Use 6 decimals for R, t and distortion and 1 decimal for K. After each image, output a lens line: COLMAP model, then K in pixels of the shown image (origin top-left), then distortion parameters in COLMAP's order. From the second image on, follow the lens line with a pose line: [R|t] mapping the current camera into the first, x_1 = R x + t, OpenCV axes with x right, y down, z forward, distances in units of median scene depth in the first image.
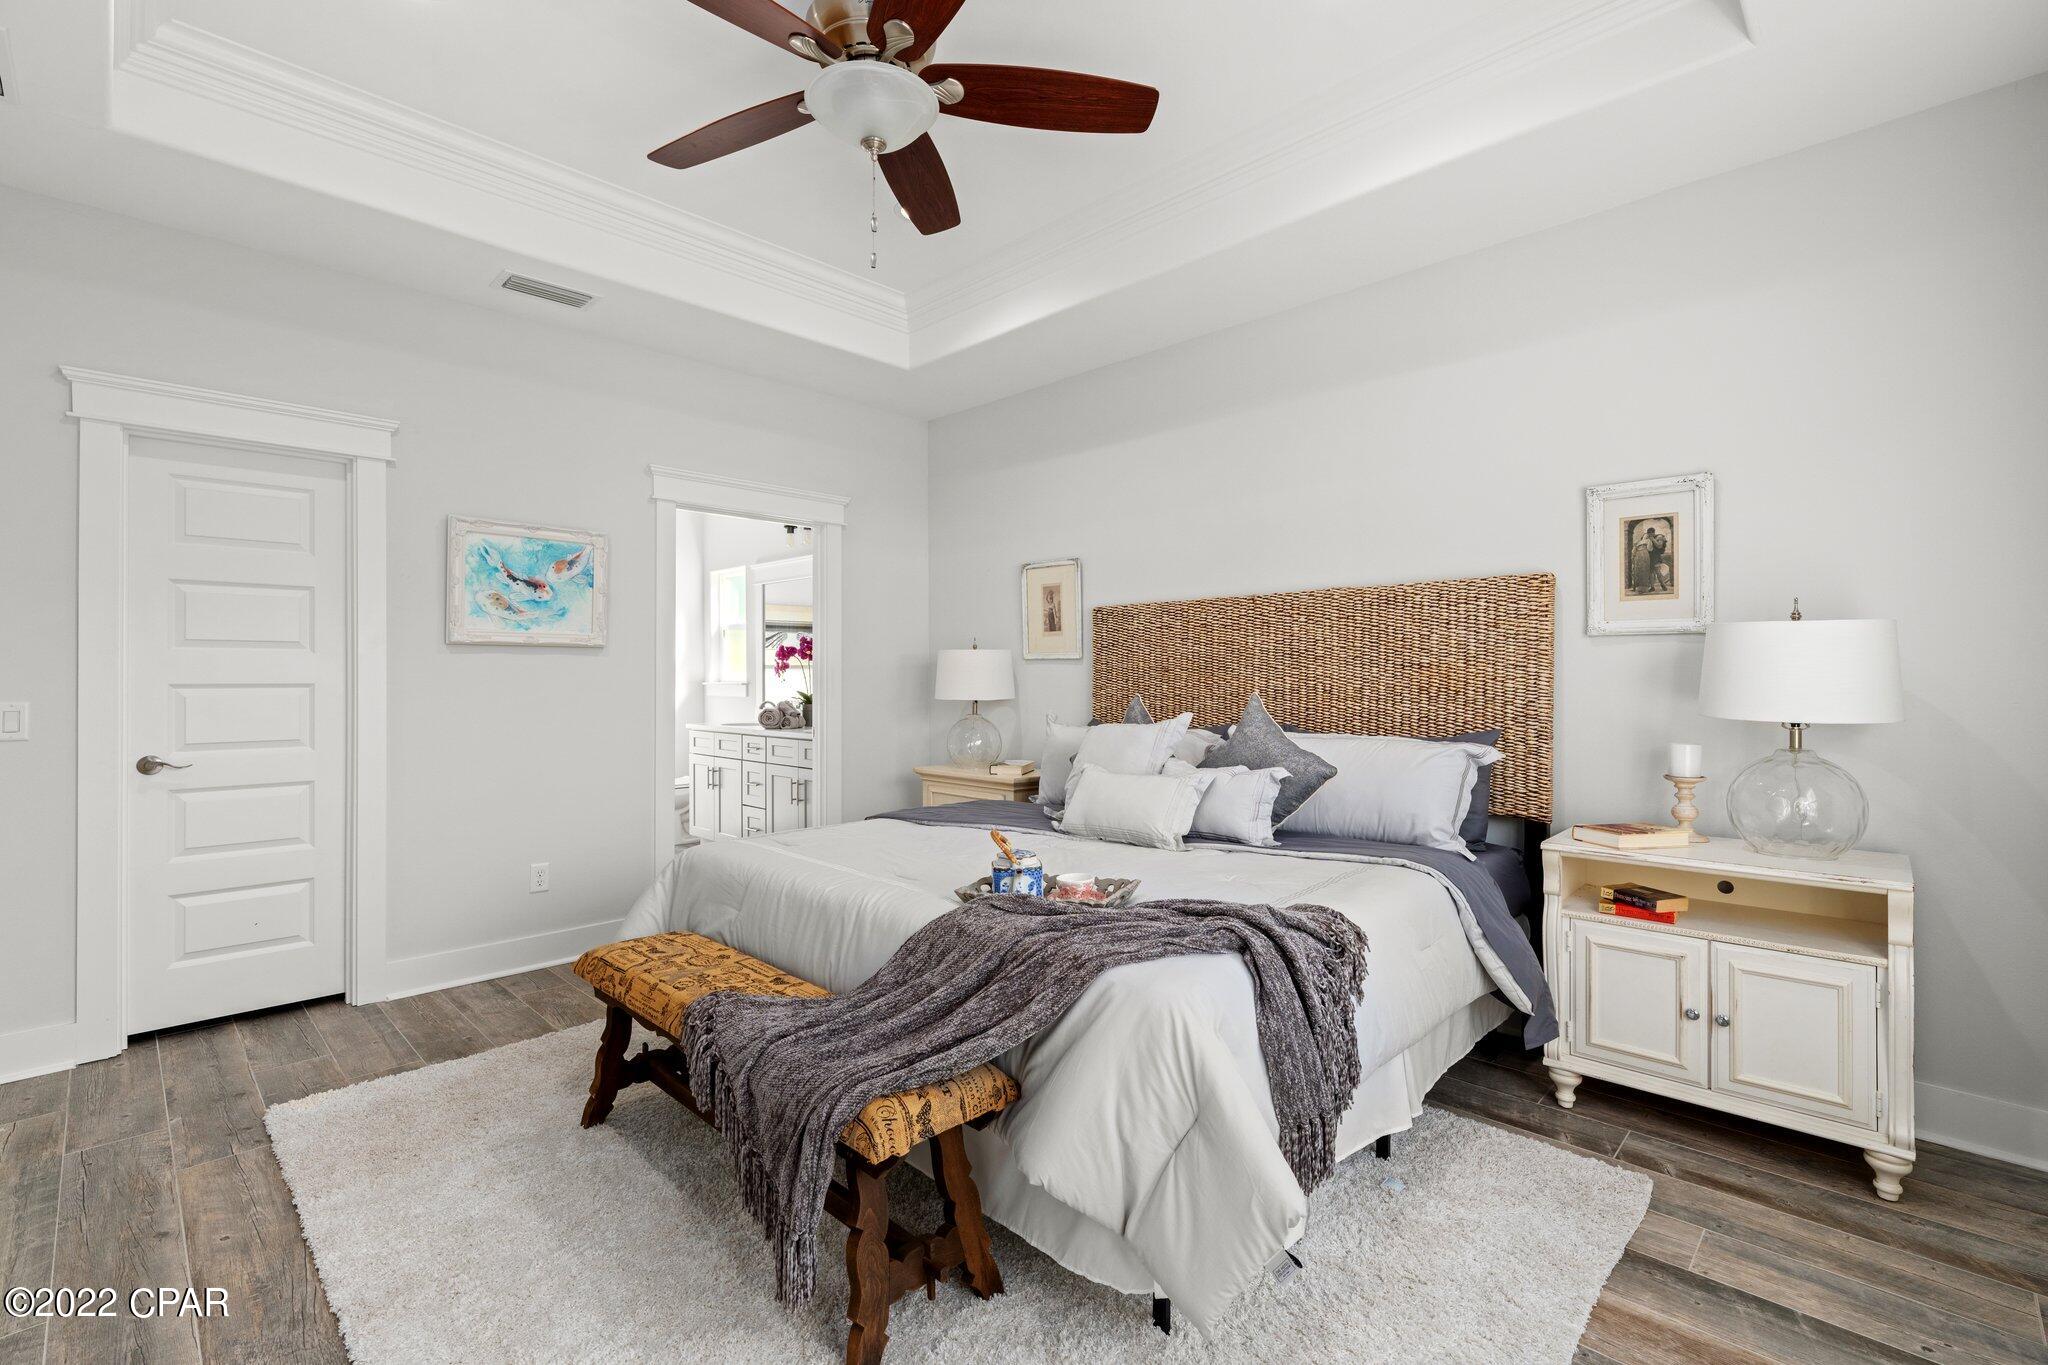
lens RADIAL K [[924.1, 0, 1031.2], [0, 924.1, 682.0], [0, 0, 1]] dist [-0.001159, -0.000044]
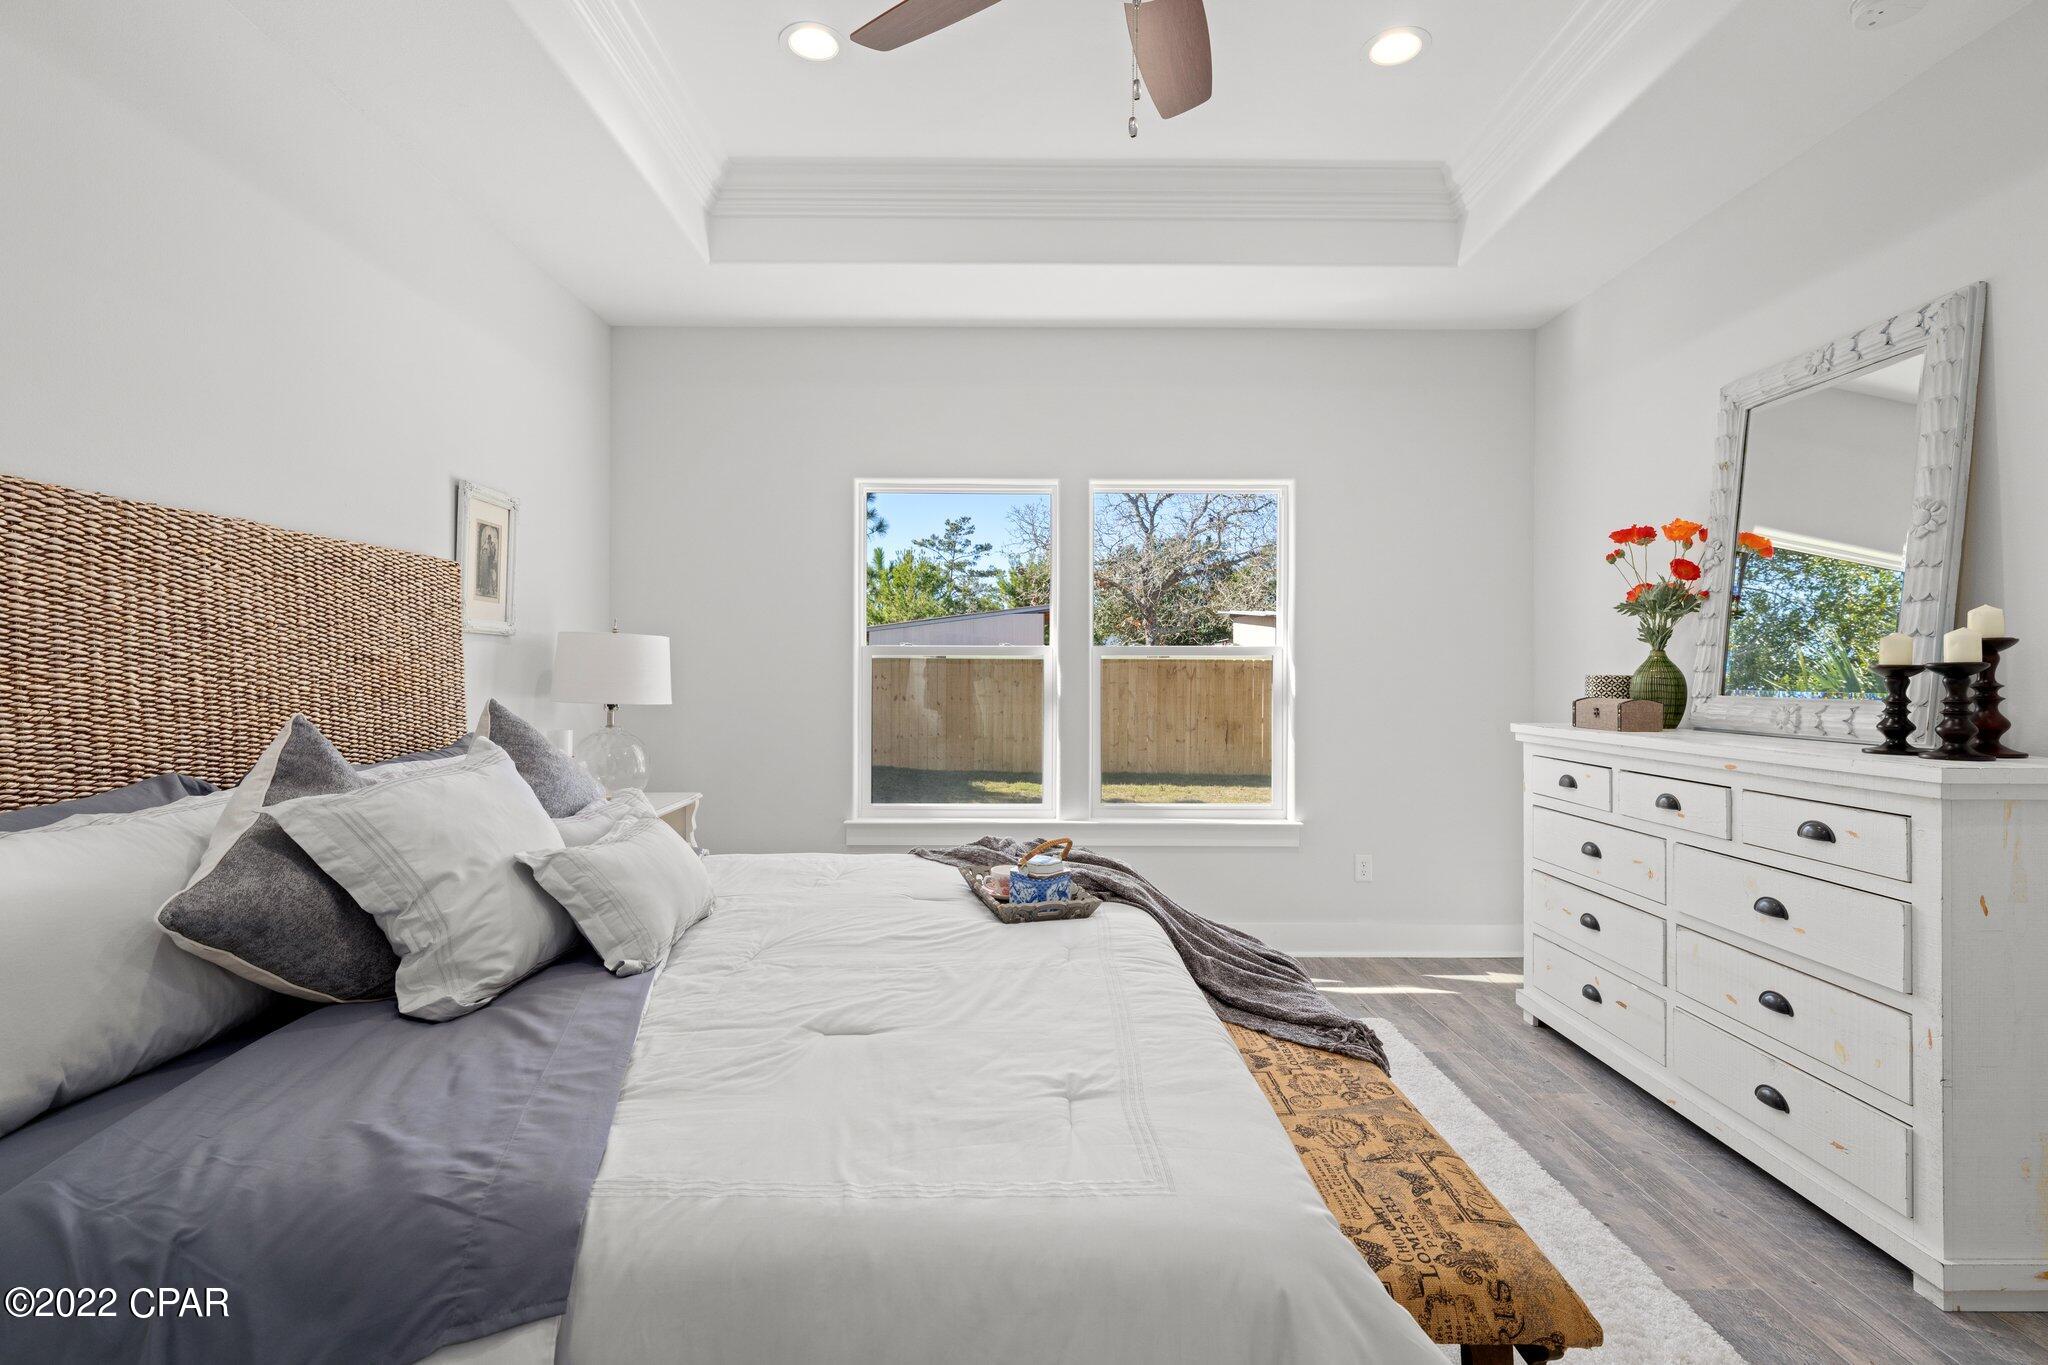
lens RADIAL K [[994.5, 0, 1024.4], [0, 994.5, 672.7], [0, 0, 1]] dist [0.000609, 0.000018]
pose [[-0.712068, 0.002934, 0.702105, -0.572198], [0.006060, 0.999980, 0.001967, -0.005532], [-0.702085, 0.005655, -0.712071, 1.377756]]
